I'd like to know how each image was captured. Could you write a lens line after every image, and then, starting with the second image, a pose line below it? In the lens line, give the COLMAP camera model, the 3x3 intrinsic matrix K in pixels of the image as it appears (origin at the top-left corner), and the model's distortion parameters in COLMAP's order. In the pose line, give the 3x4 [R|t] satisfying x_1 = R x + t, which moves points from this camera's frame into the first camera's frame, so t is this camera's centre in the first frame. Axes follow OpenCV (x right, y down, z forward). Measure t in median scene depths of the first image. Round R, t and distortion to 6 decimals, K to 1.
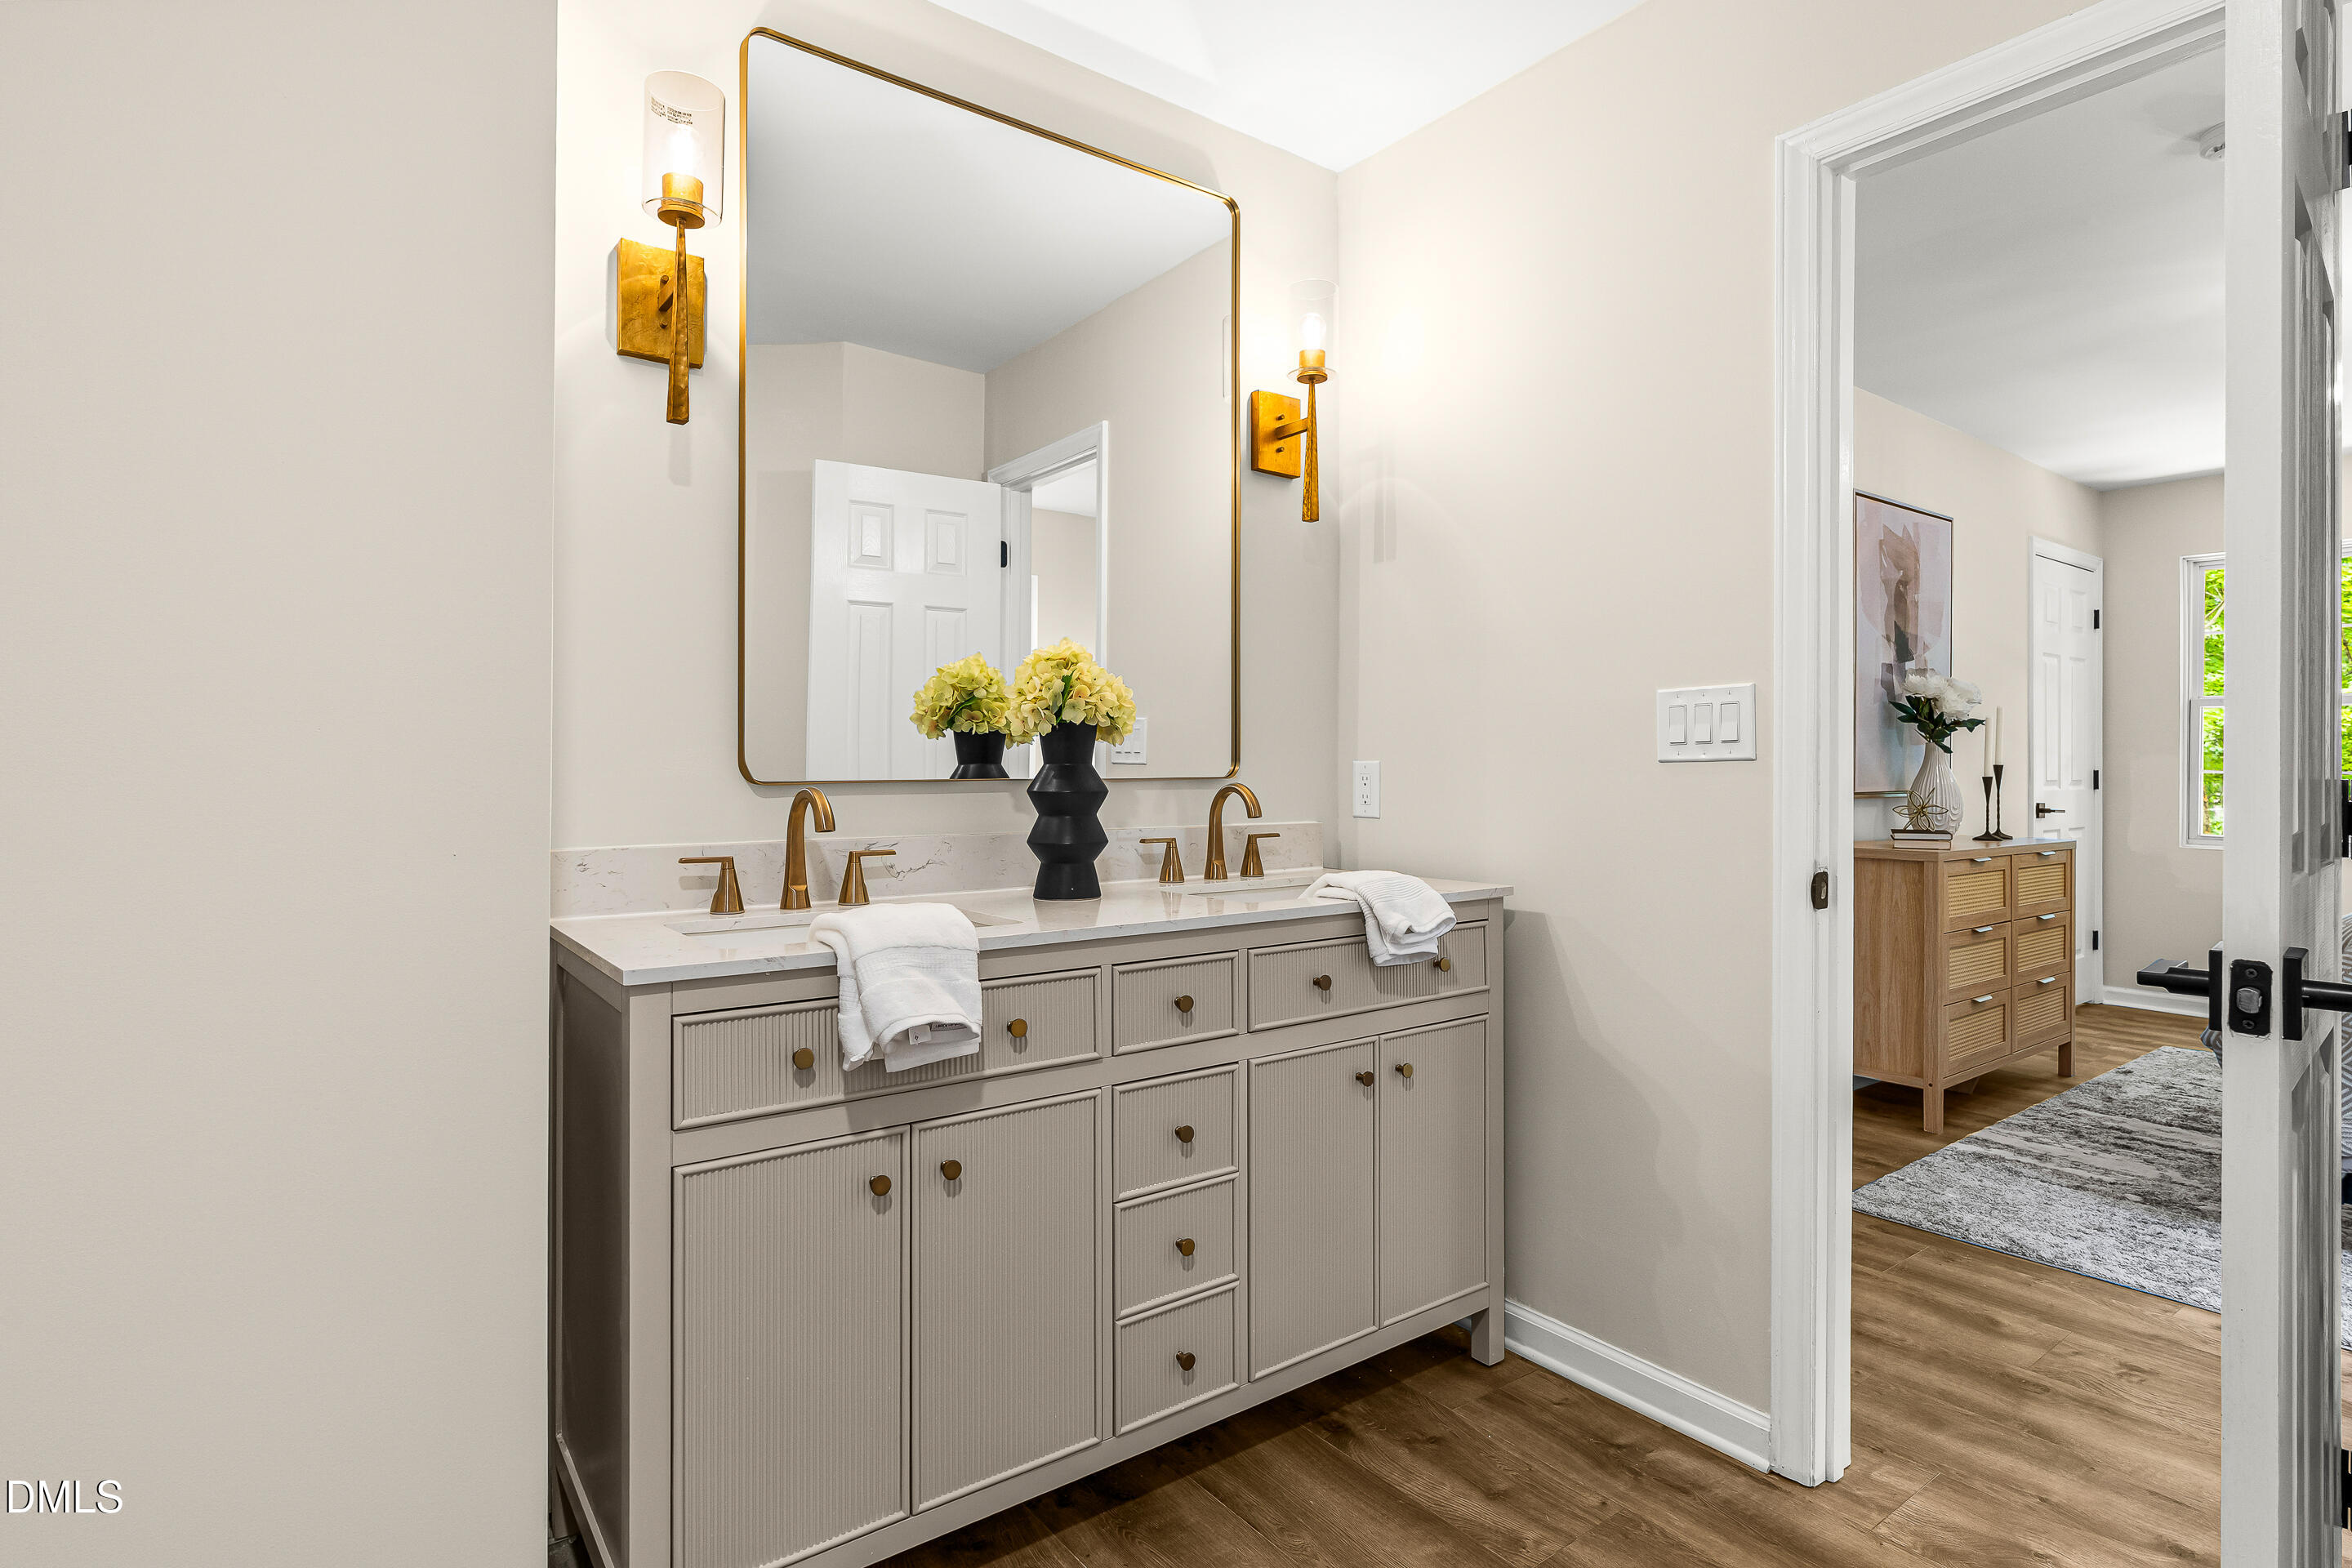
lens RADIAL K [[1204.2, 0, 1174.7], [0, 1204.2, 769.5], [0, 0, 1]] dist [-0.015763, -0.000478]
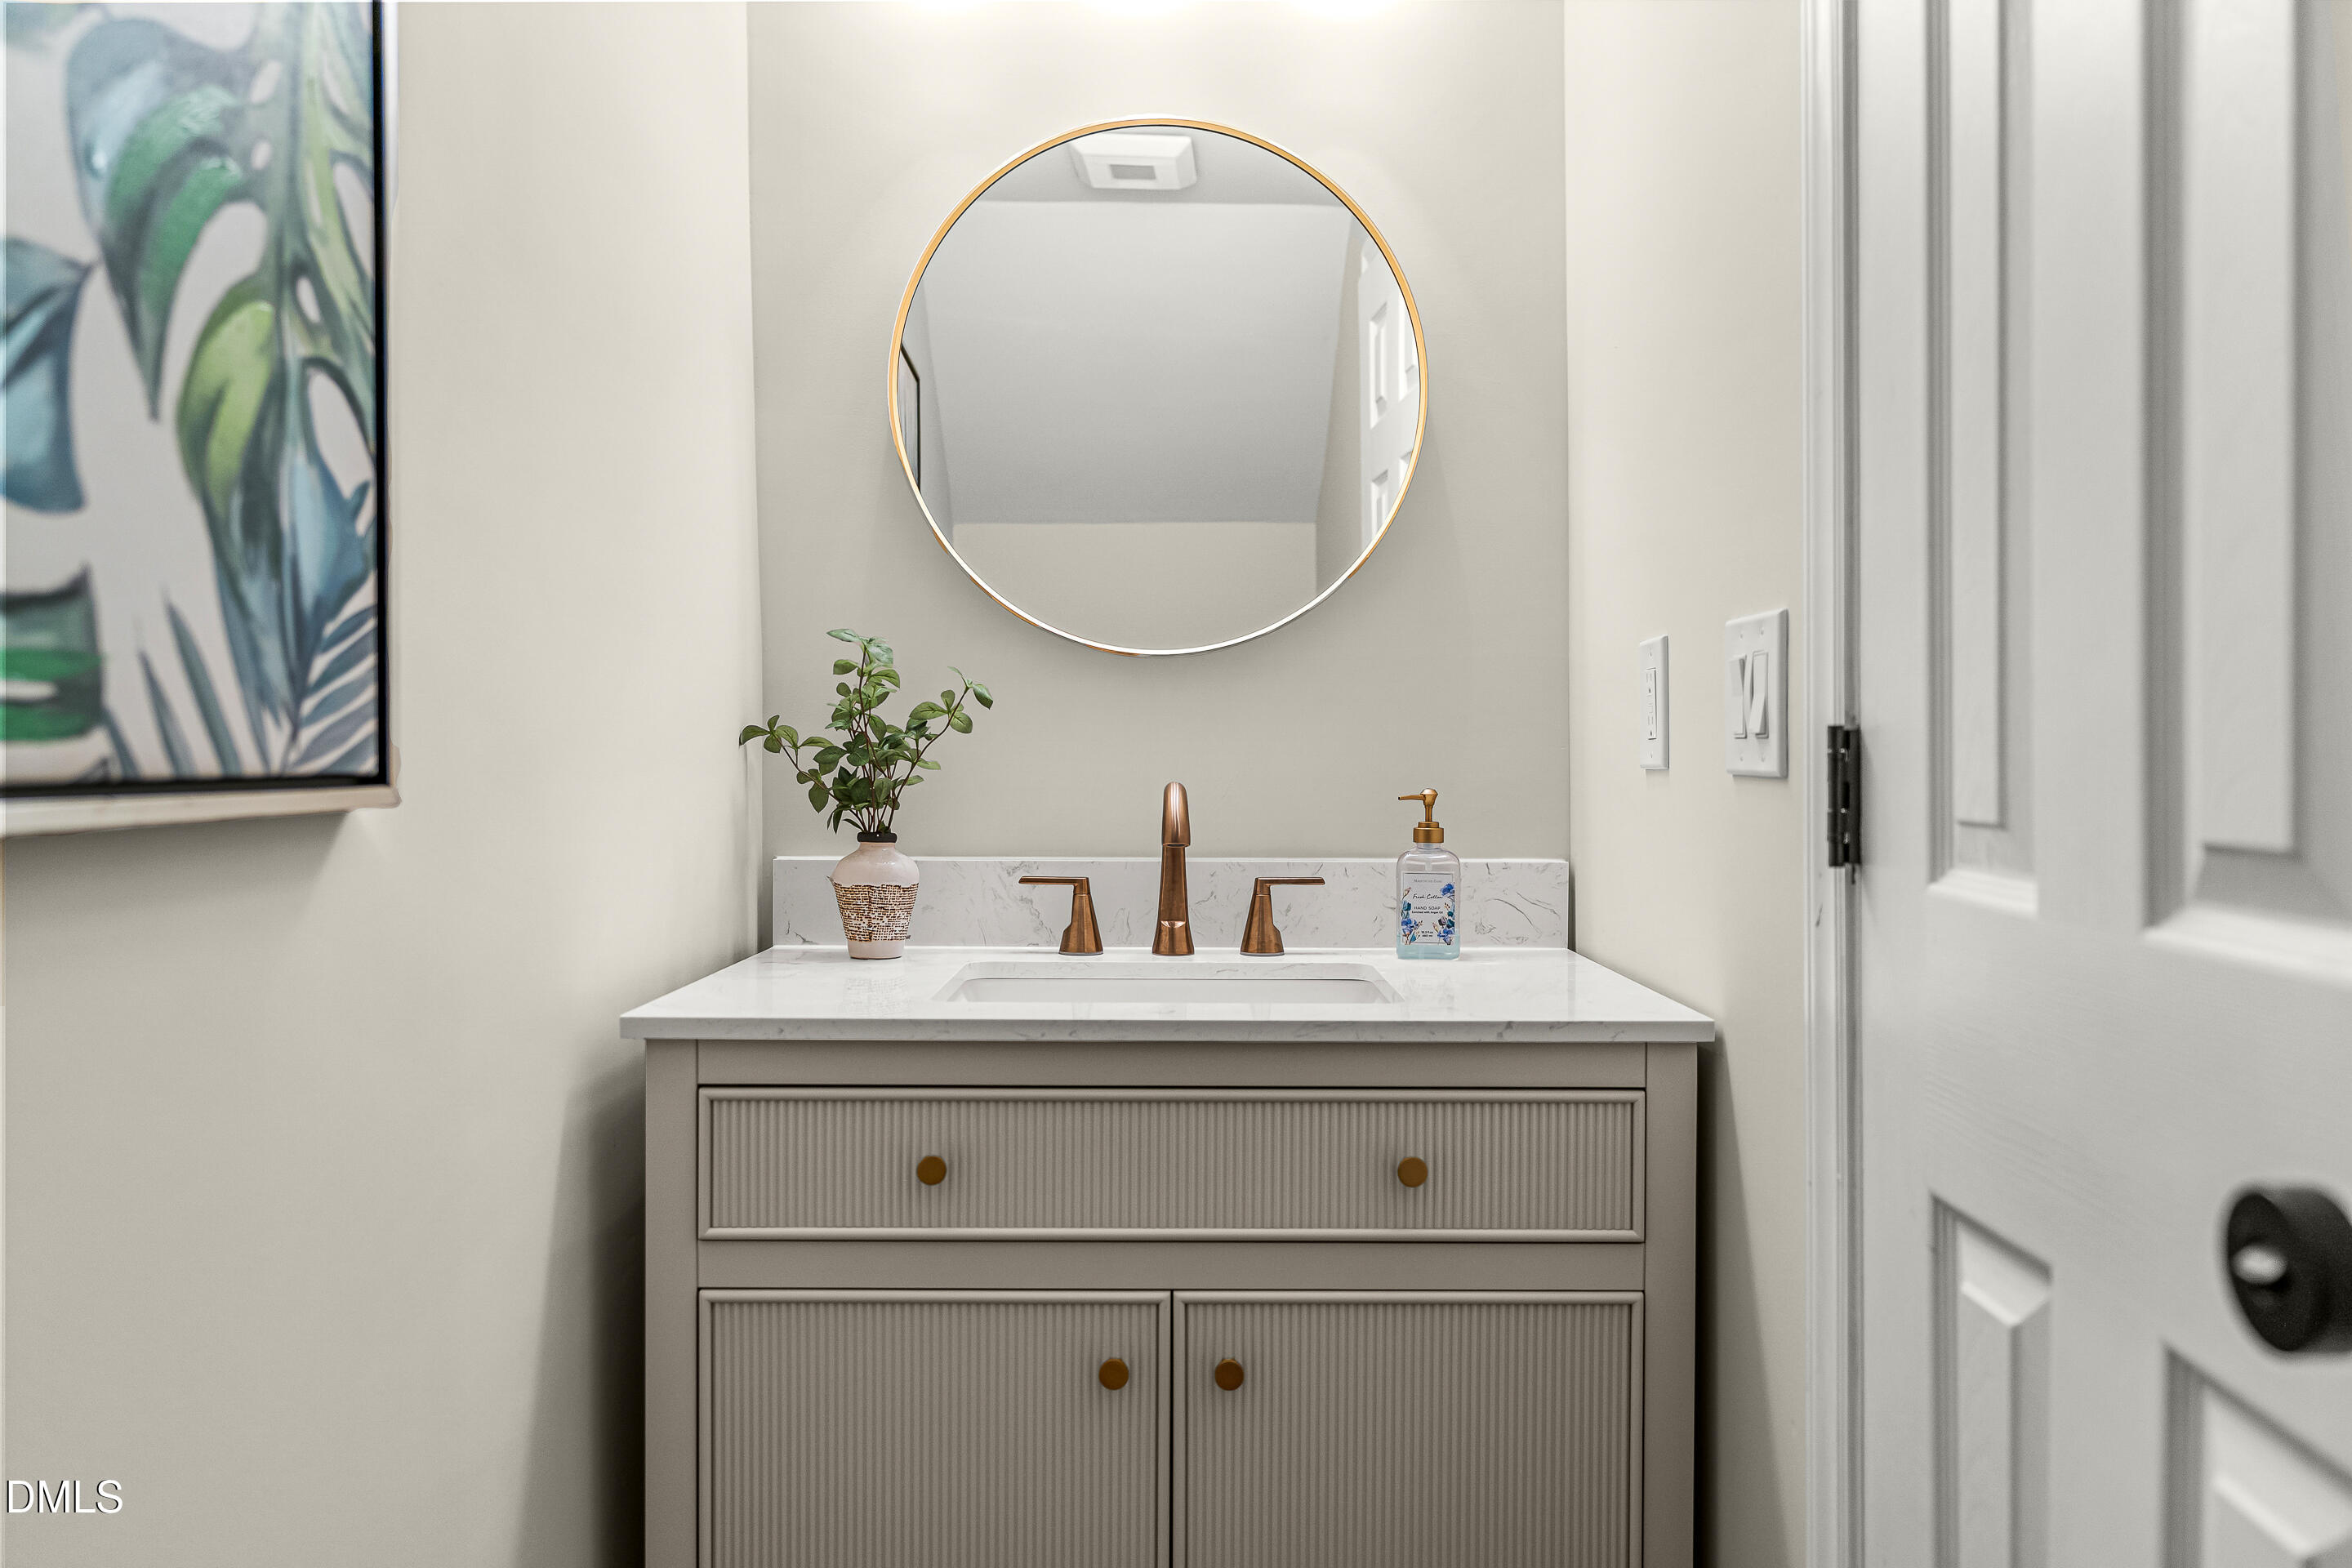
lens RADIAL K [[1699.8, 0, 1180.7], [0, 1699.8, 774.5], [0, 0, 1]] dist [0.014681, 0.000463]
pose [[0.804989, 0.010289, -0.593200, 0.435438], [-0.004360, 0.999925, 0.011427, -0.000749], [0.593274, -0.006613, 0.804974, 0.322660]]
